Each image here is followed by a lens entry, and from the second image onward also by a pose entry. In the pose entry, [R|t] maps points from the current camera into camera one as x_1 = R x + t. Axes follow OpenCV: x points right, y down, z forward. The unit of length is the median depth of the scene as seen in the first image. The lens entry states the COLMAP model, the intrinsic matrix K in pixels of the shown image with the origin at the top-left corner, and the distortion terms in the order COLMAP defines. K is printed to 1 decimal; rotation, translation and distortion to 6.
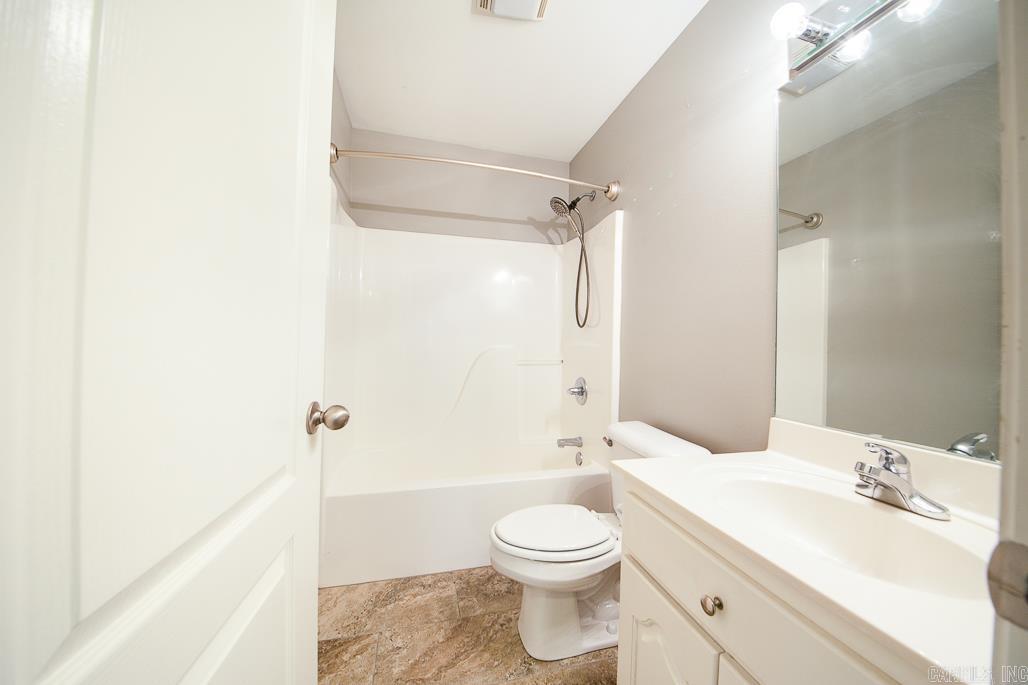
lens RADIAL K [[363.4, 0, 509.6], [0, 363.4, 338.1], [0, 0, 1]] dist [-0.005669, -0.002810]
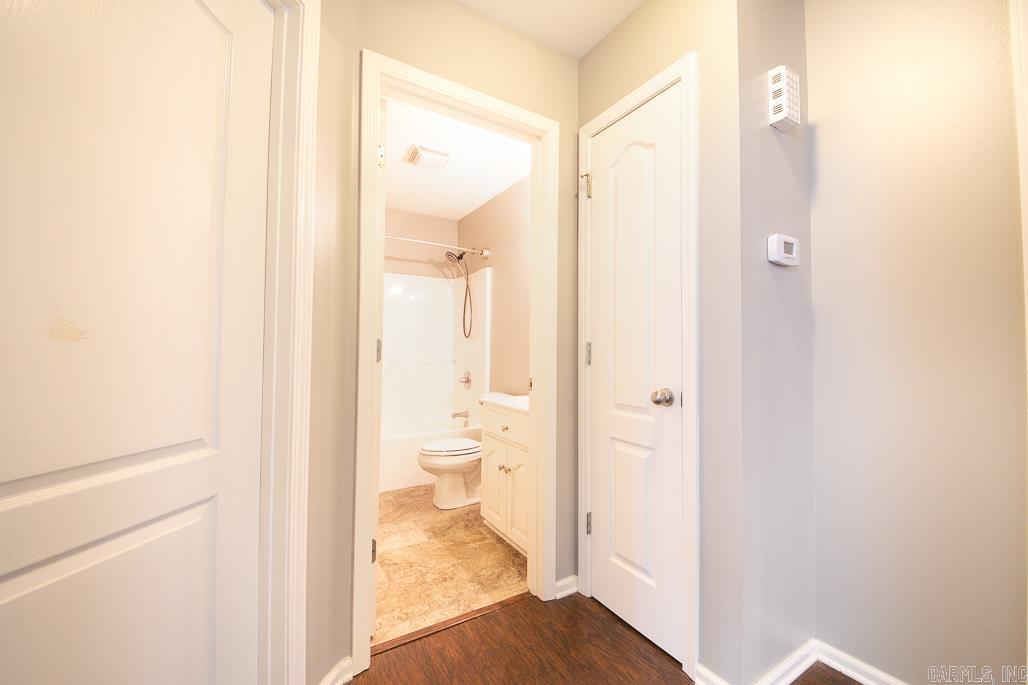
lens RADIAL K [[415.5, 0, 520.1], [0, 415.5, 341.0], [0, 0, 1]] dist [-0.000766, 0.000031]
pose [[0.952611, -0.008444, 0.304074, -0.116539], [0.010265, 0.999938, -0.004391, -0.007014], [-0.304018, 0.007304, 0.952638, -0.709711]]
